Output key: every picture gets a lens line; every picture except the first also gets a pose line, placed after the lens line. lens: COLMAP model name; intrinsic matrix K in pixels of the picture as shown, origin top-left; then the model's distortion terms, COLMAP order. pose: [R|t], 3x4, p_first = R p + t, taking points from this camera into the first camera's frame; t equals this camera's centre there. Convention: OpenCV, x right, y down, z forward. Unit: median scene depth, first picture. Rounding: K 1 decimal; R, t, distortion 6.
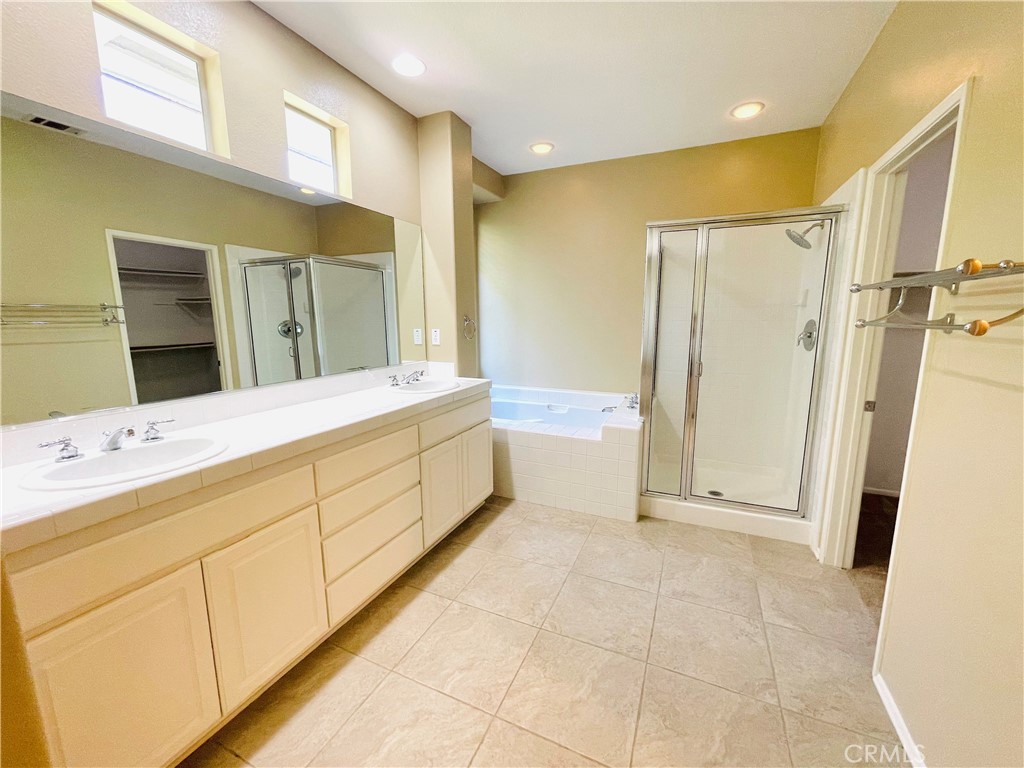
lens RADIAL K [[404.5, 0, 512.0], [0, 404.5, 384.0], [0, 0, 1]] dist [0.002373, 0.000300]
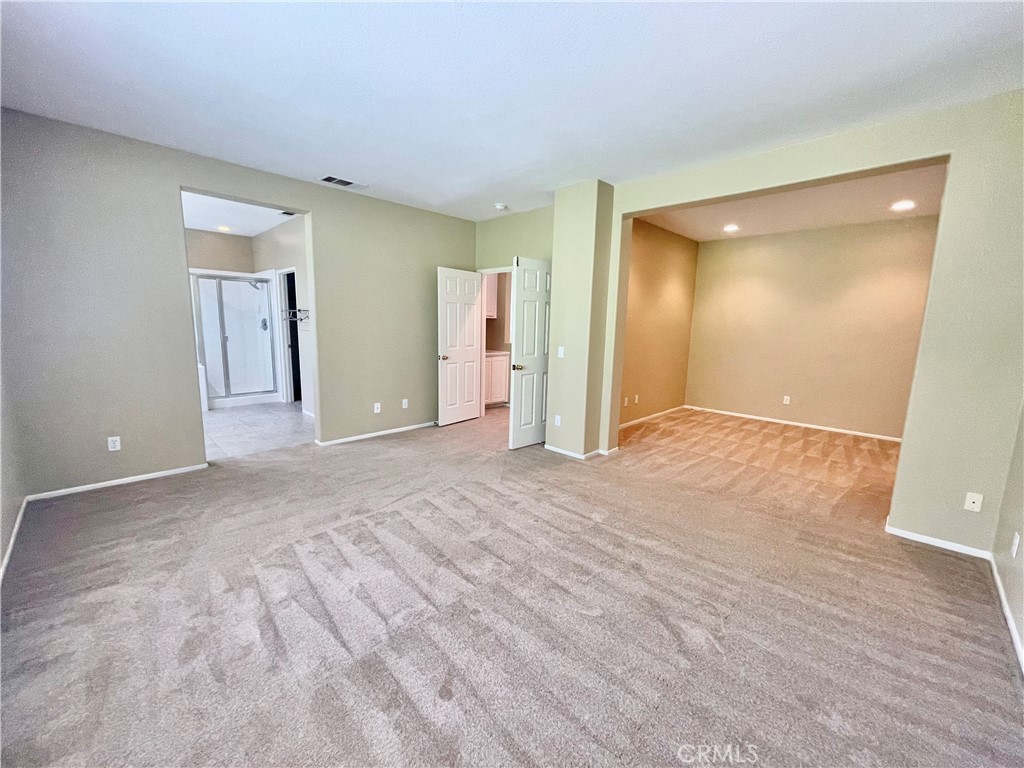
lens RADIAL K [[414.5, 0, 512.0], [0, 414.5, 384.0], [0, 0, 1]] dist [0.001085, 0.000729]
pose [[0.343475, -0.128291, 0.930358, -1.168350], [0.124159, 0.988134, 0.090420, 0.198513], [-0.930918, 0.084455, 0.355328, -1.294625]]
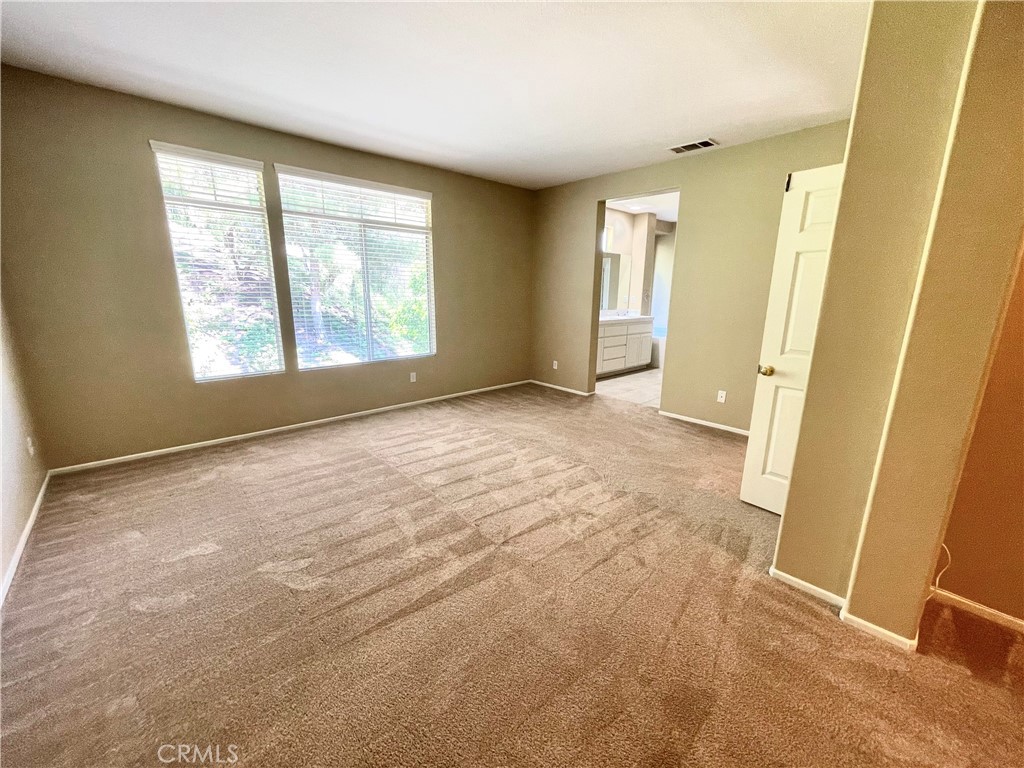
lens RADIAL K [[414.5, 0, 512.0], [0, 414.5, 384.0], [0, 0, 1]] dist [0.001085, 0.000729]
pose [[0.917513, 0.103897, -0.383896, 0.181879], [-0.078933, 0.993643, 0.080268, 0.282877], [0.389795, -0.043344, 0.919881, -1.844943]]
